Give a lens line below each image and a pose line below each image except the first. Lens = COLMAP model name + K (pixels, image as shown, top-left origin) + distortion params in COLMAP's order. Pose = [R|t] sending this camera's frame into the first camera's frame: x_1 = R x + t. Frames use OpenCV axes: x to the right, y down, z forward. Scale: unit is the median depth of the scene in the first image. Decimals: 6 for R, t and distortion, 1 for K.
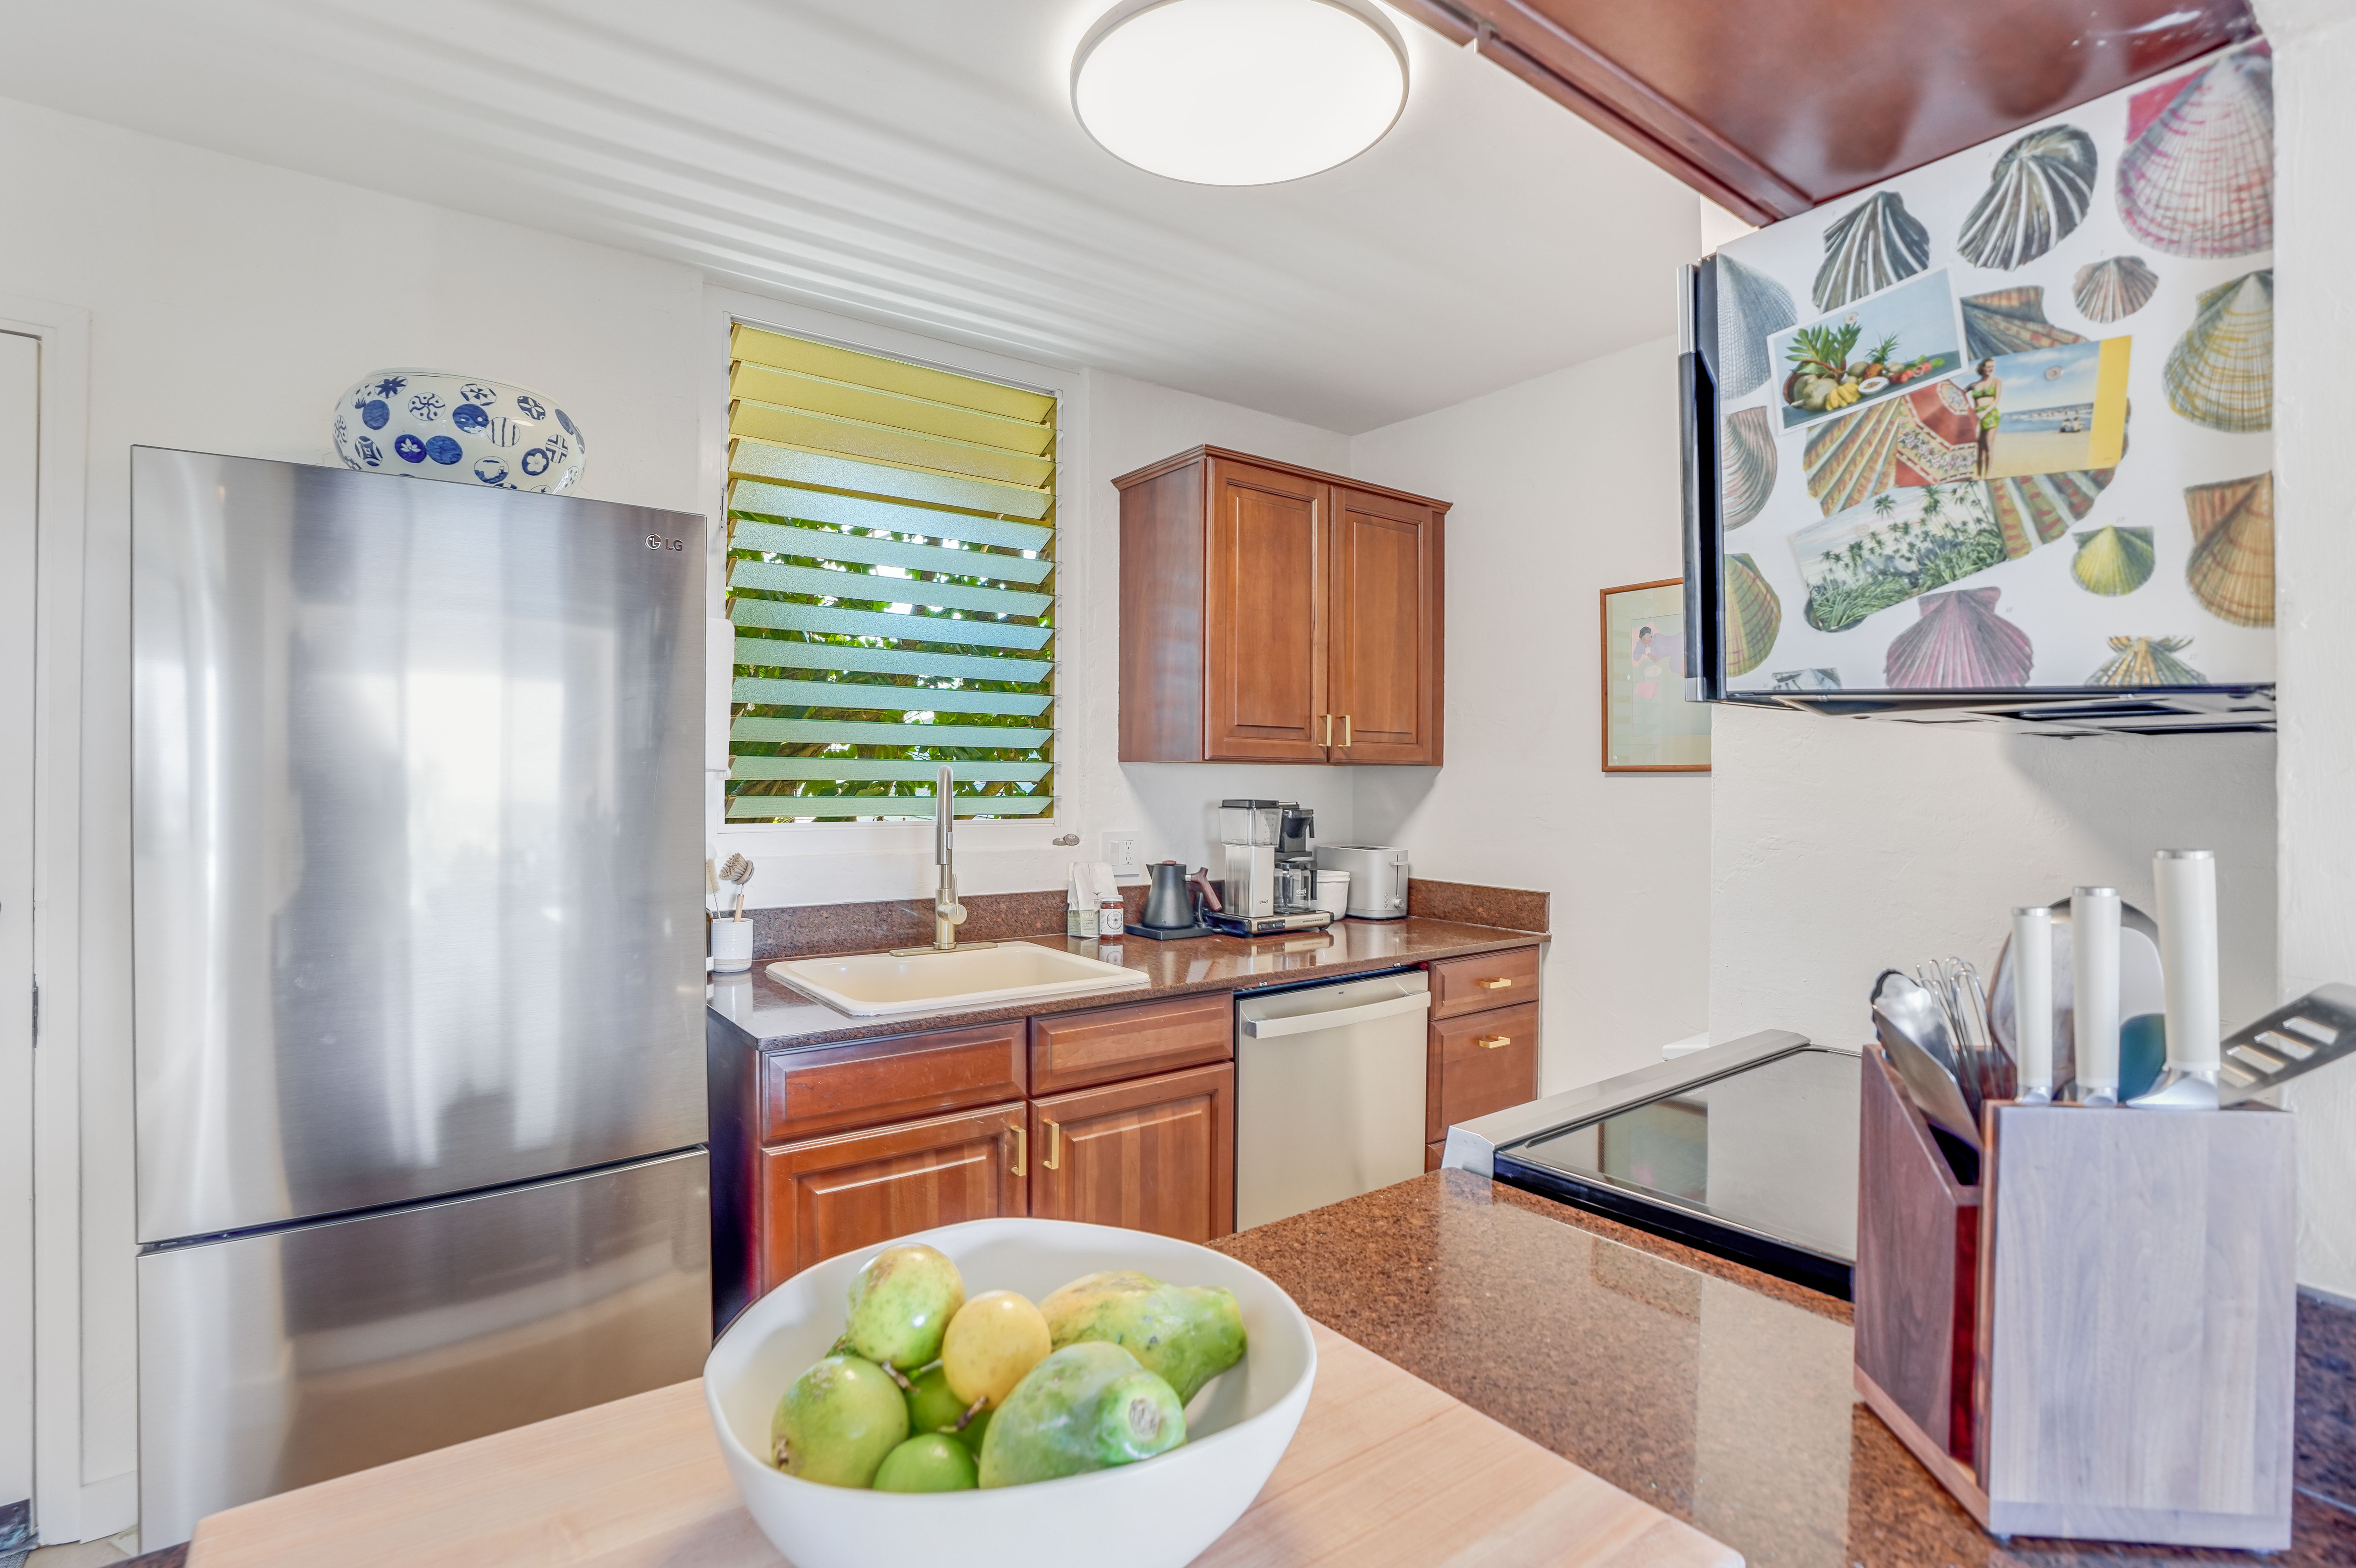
lens RADIAL K [[1210.4, 0, 1178.5], [0, 1210.4, 761.3], [0, 0, 1]] dist [-0.049510, 0.026090]
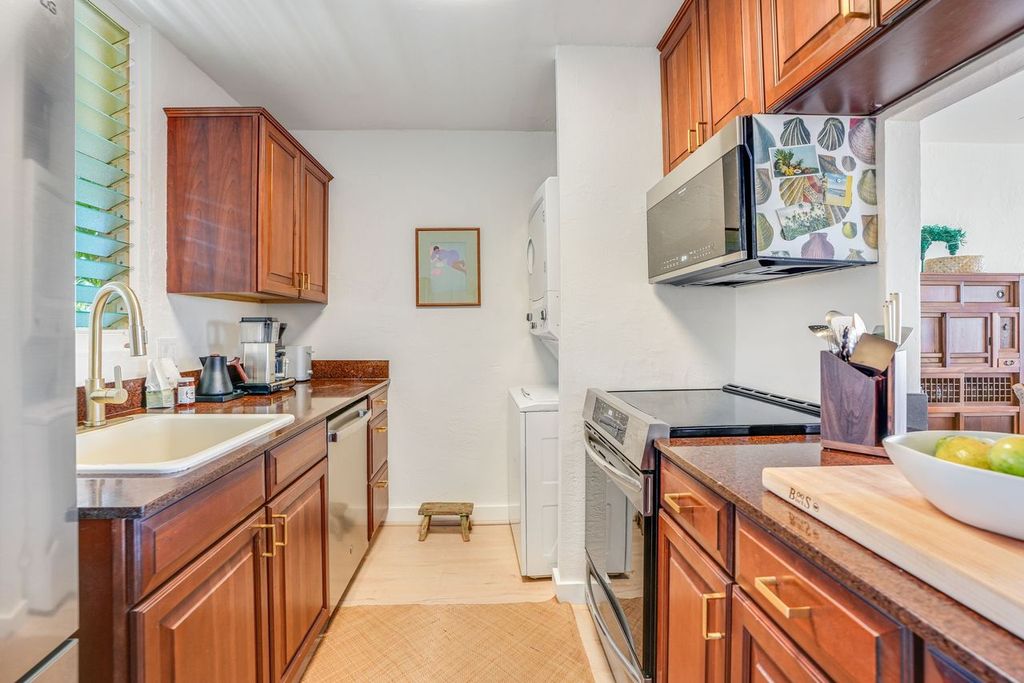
lens RADIAL K [[489.5, 0, 516.1], [0, 489.5, 325.3], [0, 0, 1]] dist [-0.046506, 0.019016]
pose [[0.523880, -0.000938, 0.851792, -1.031556], [0.002237, 0.999997, -0.000275, 0.132483], [-0.851789, 0.002050, 0.523881, 0.939968]]
